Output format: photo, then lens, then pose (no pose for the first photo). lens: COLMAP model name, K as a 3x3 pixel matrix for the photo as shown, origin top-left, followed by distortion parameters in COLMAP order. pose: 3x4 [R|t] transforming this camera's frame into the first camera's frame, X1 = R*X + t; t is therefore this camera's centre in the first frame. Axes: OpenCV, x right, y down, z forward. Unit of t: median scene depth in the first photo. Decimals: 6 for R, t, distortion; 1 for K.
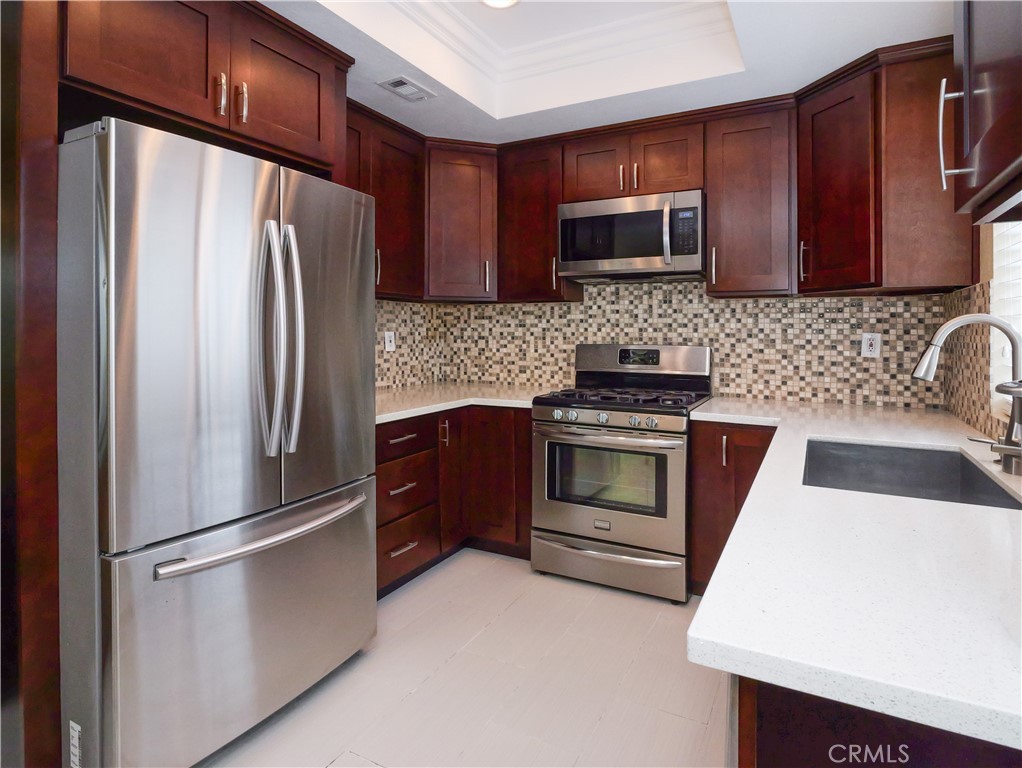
lens RADIAL K [[563.8, 0, 551.5], [0, 563.8, 335.1], [0, 0, 1]] dist [-0.000945, 0.000265]
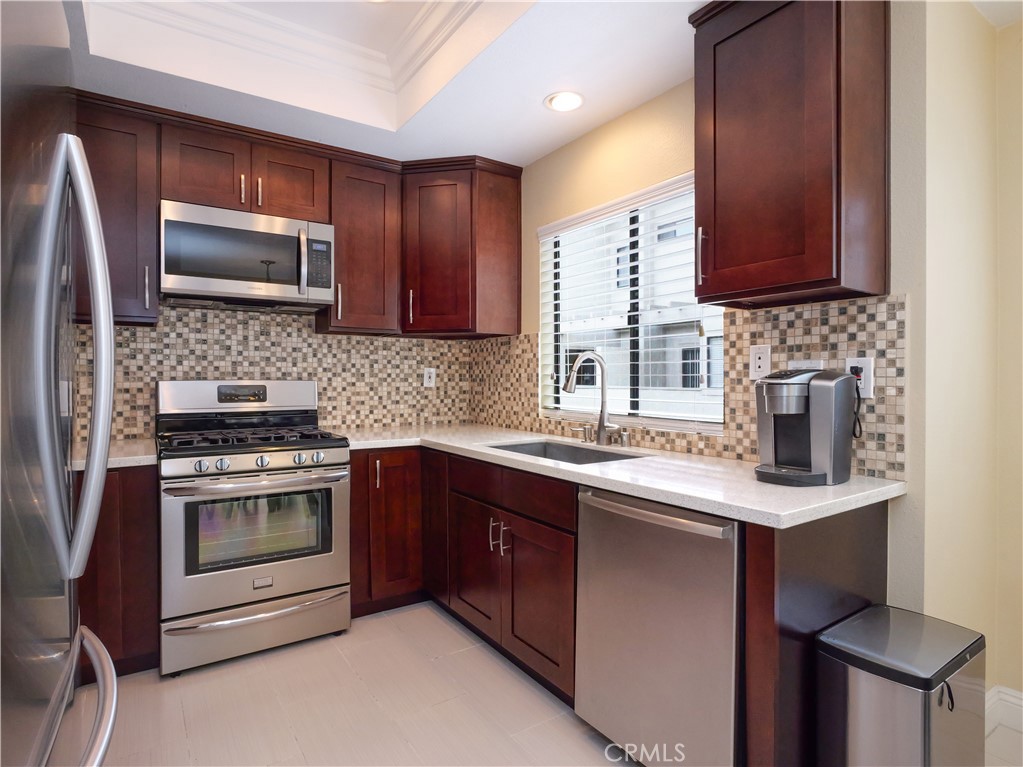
lens RADIAL K [[547.0, 0, 513.6], [0, 547.0, 381.7], [0, 0, 1]] dist [-0.007033, 0.000145]
pose [[0.503715, -0.014523, 0.863748, -0.395119], [0.009730, 0.999891, 0.011138, 0.015155], [-0.863815, 0.002794, 0.503801, 0.205062]]
